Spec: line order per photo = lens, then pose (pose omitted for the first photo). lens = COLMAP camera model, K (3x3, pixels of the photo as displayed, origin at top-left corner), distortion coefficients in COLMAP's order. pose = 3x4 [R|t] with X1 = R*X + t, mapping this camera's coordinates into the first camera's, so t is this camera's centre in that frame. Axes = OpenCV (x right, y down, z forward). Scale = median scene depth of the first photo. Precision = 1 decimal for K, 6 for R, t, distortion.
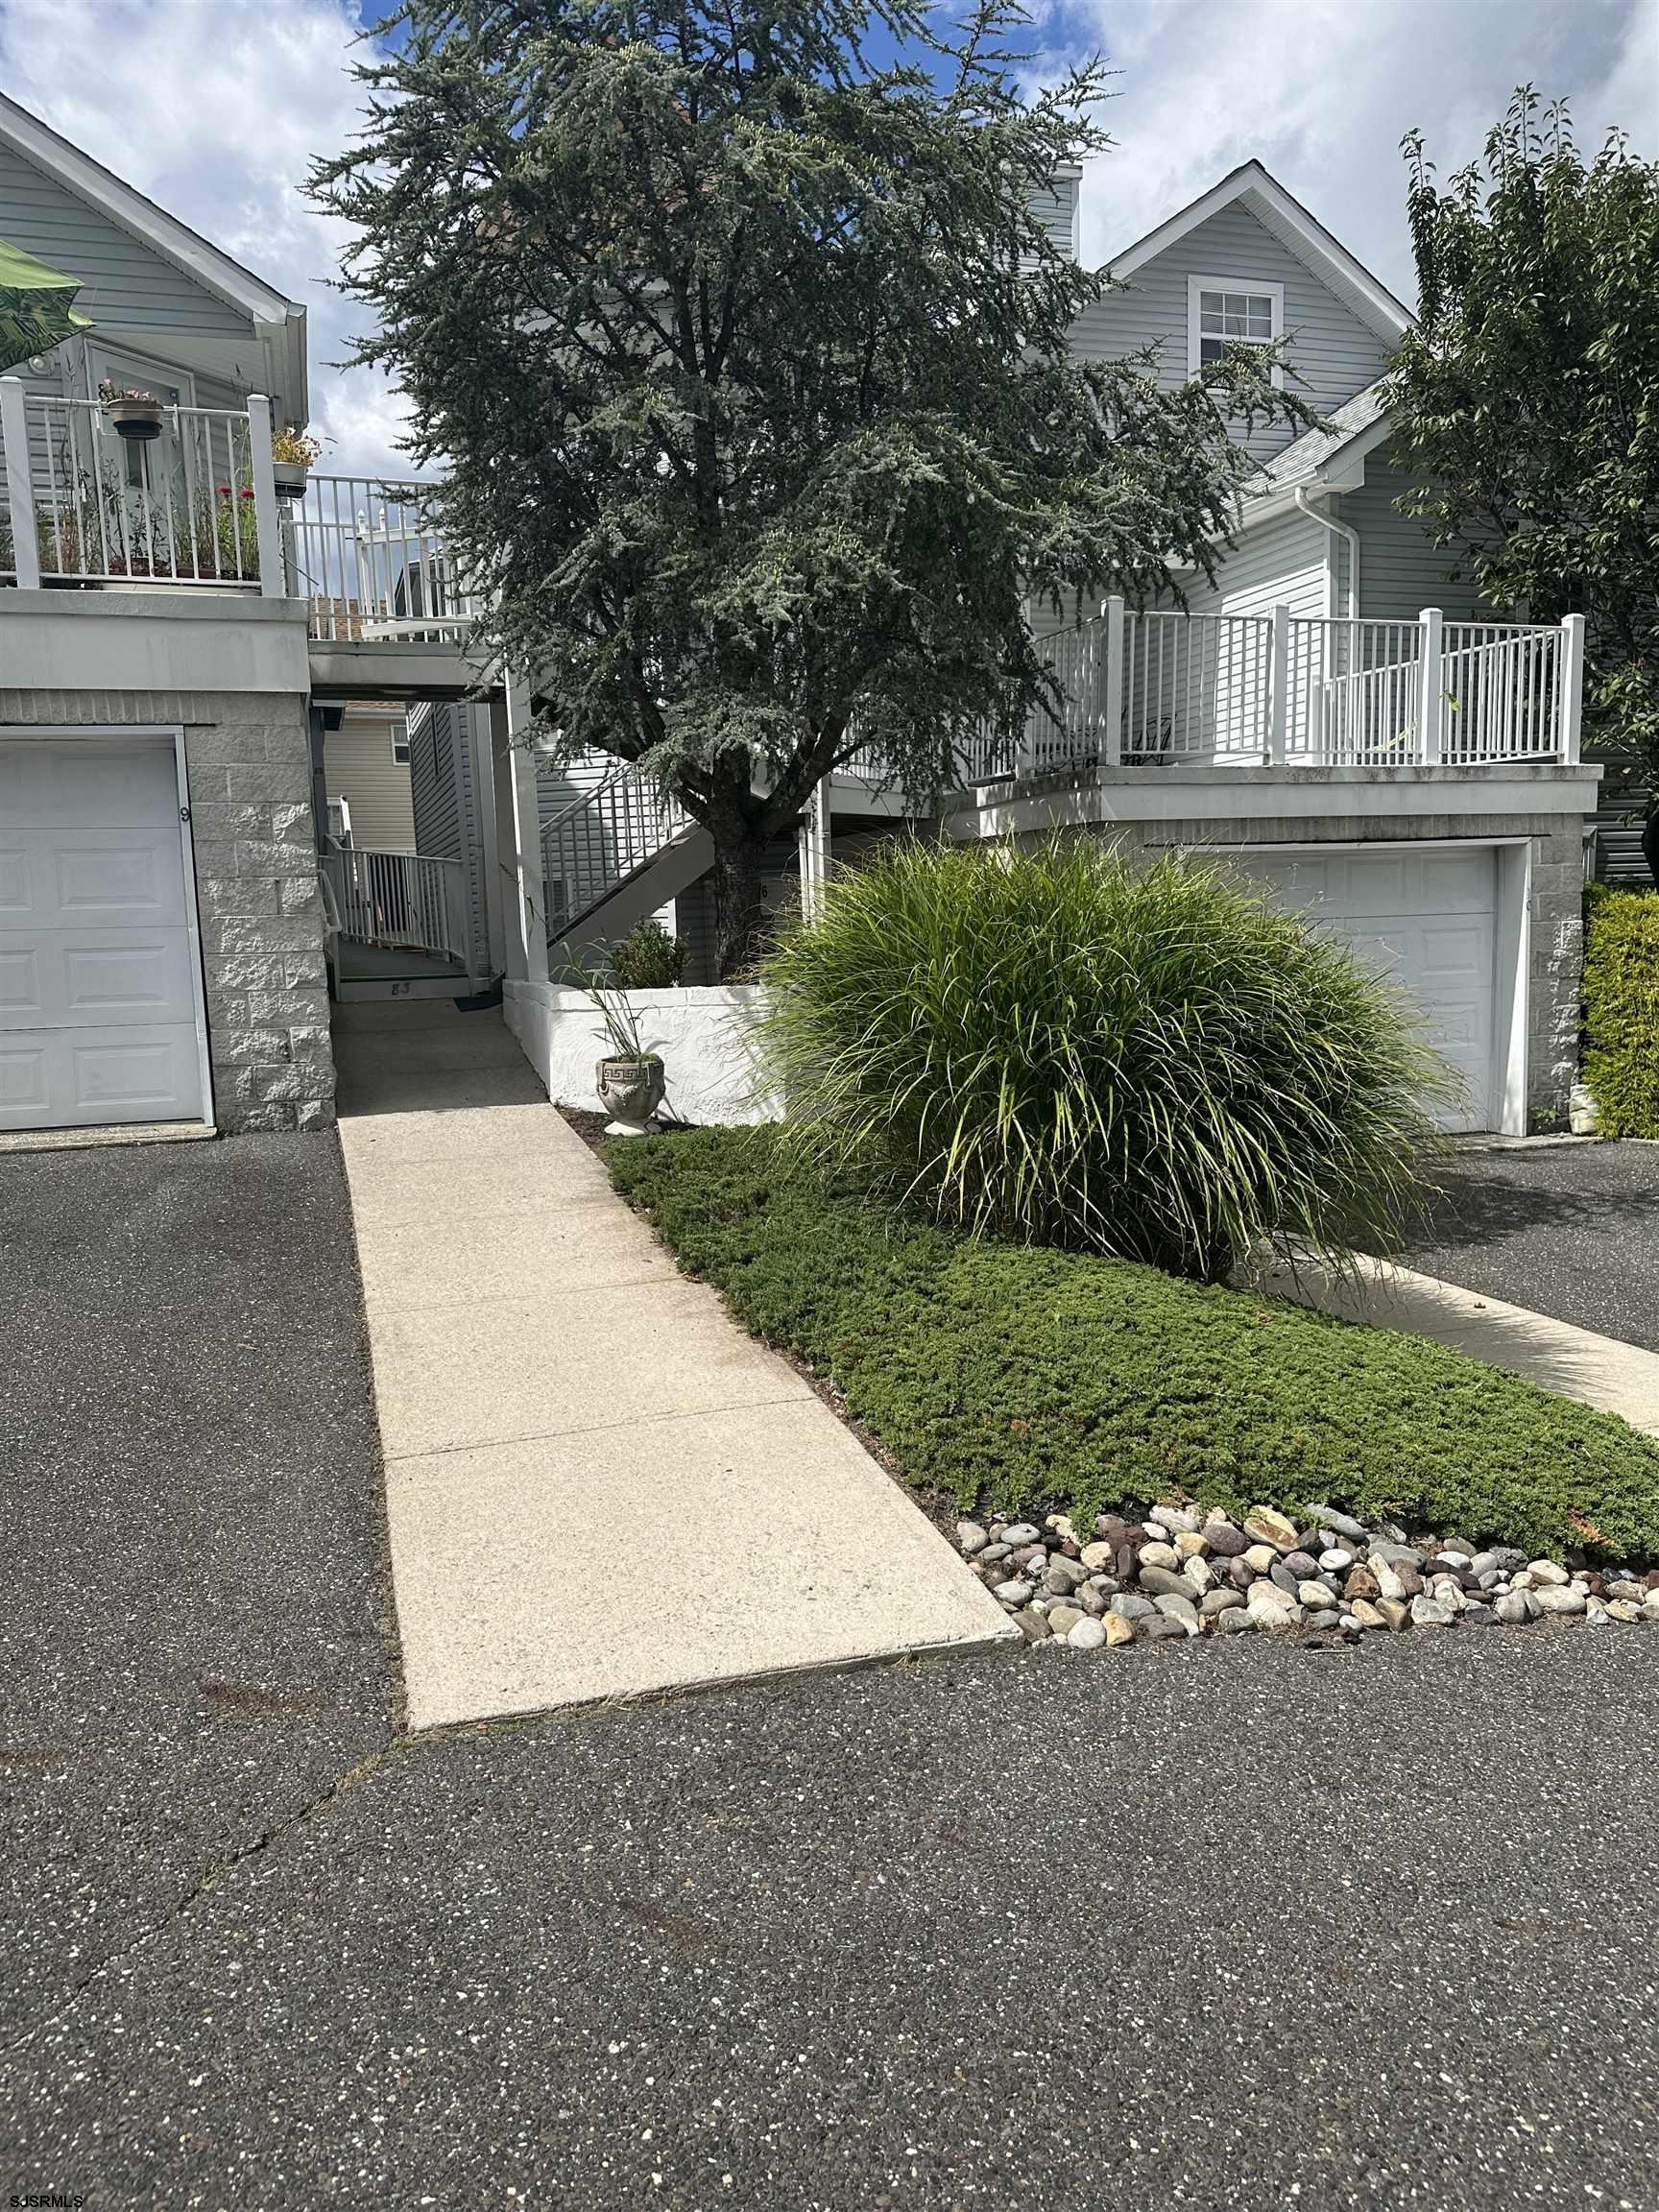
lens RADIAL K [[1544.9, 0, 831.1], [0, 1544.9, 1096.2], [0, 0, 1]] dist [0.073645, -0.118031]
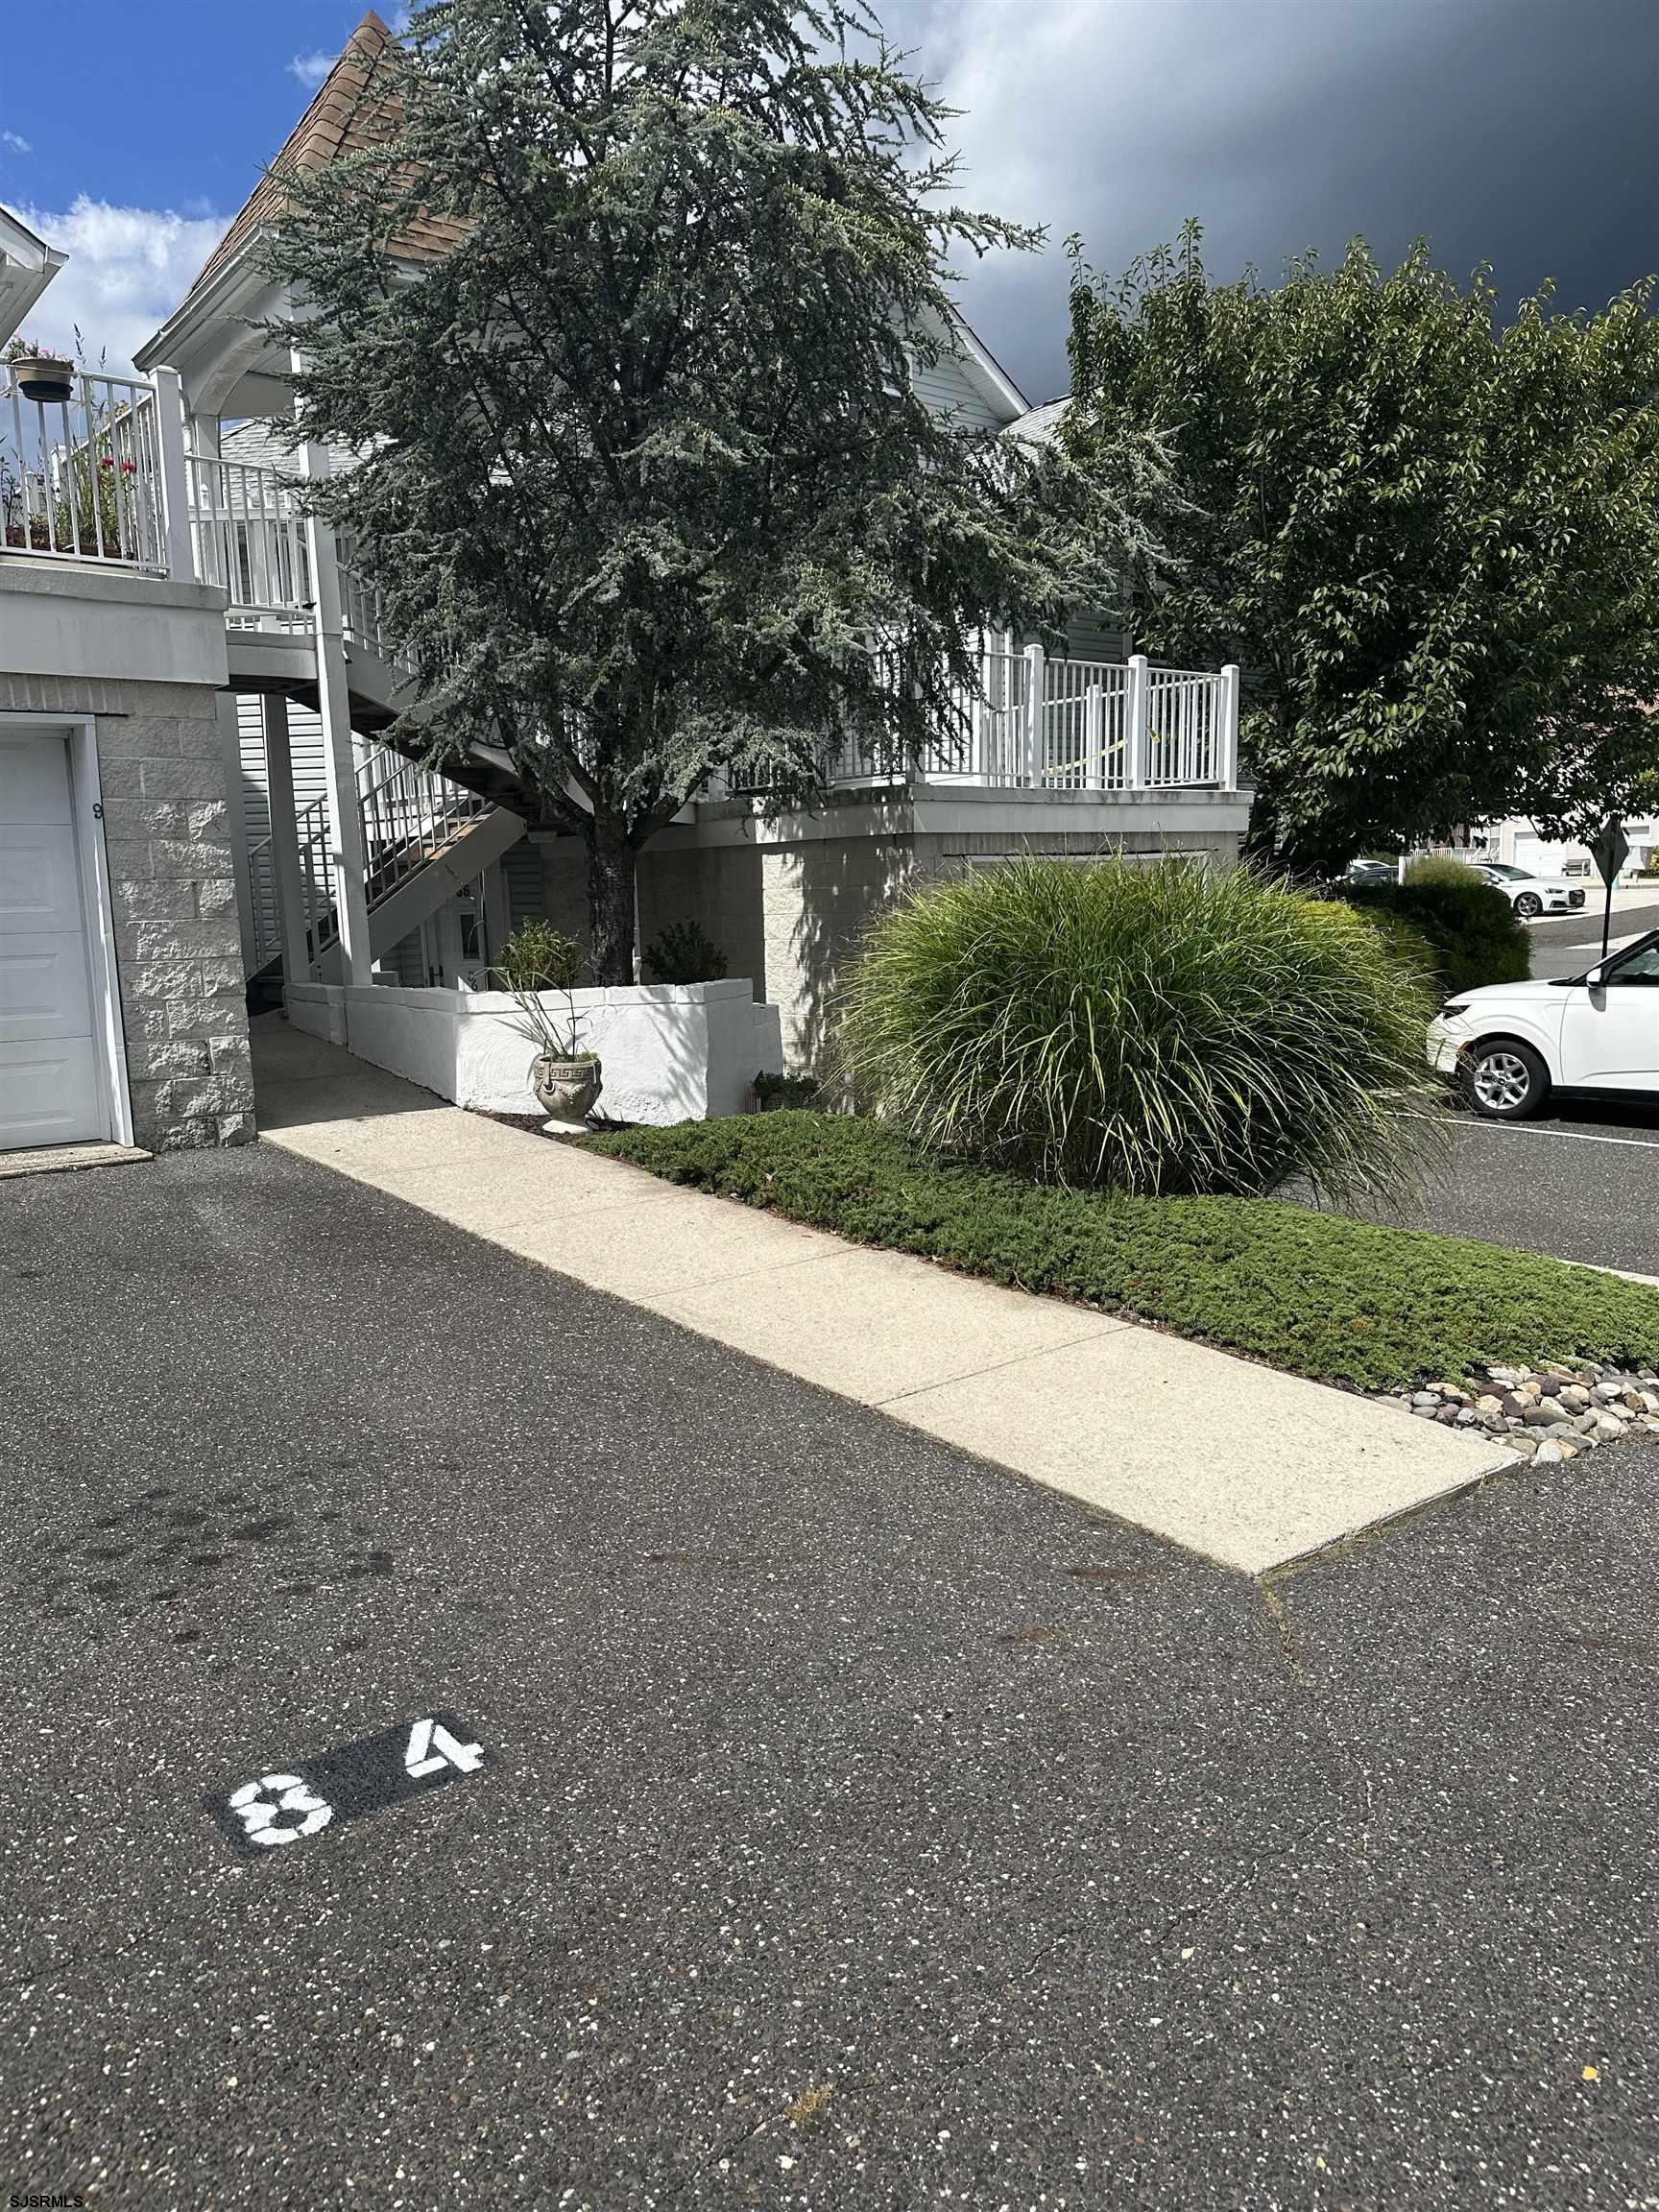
lens RADIAL K [[1534.4, 0, 826.9], [0, 1534.4, 1113.1], [0, 0, 1]] dist [0.050538, -0.123865]
pose [[0.938711, -0.045746, 0.341656, -0.321799], [0.042781, 0.998953, 0.016213, 0.002307], [-0.342040, -0.000603, 0.939685, -0.009619]]
